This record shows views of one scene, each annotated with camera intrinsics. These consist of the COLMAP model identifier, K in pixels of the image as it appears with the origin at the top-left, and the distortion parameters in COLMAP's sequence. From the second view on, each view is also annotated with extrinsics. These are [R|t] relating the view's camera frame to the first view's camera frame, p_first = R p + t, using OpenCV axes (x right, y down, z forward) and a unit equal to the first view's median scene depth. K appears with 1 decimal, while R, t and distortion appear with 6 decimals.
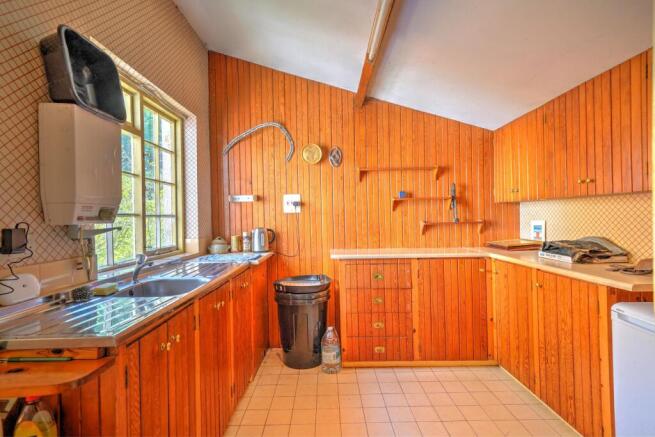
lens RADIAL K [[344.9, 0, 327.5], [0, 344.9, 218.5], [0, 0, 1]] dist [-0.000719, 0.001210]
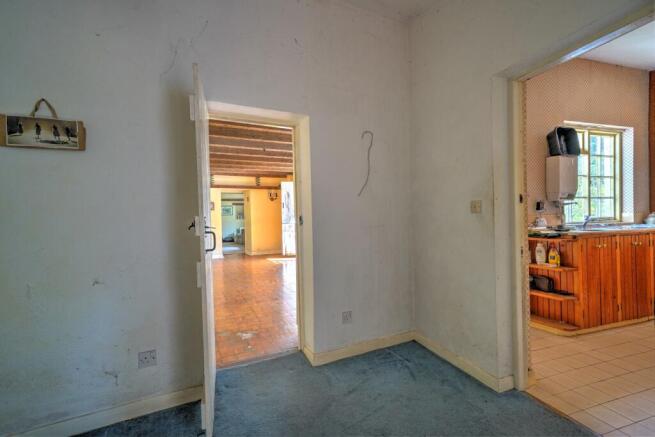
lens RADIAL K [[302.4, 0, 327.5], [0, 302.4, 218.5], [0, 0, 1]] dist [0.001122, 0.001159]
pose [[0.360398, 0.024705, -0.932471, 0.468317], [0.013070, 0.999417, 0.031530, 0.034684], [0.932707, -0.023551, 0.359865, -0.878059]]
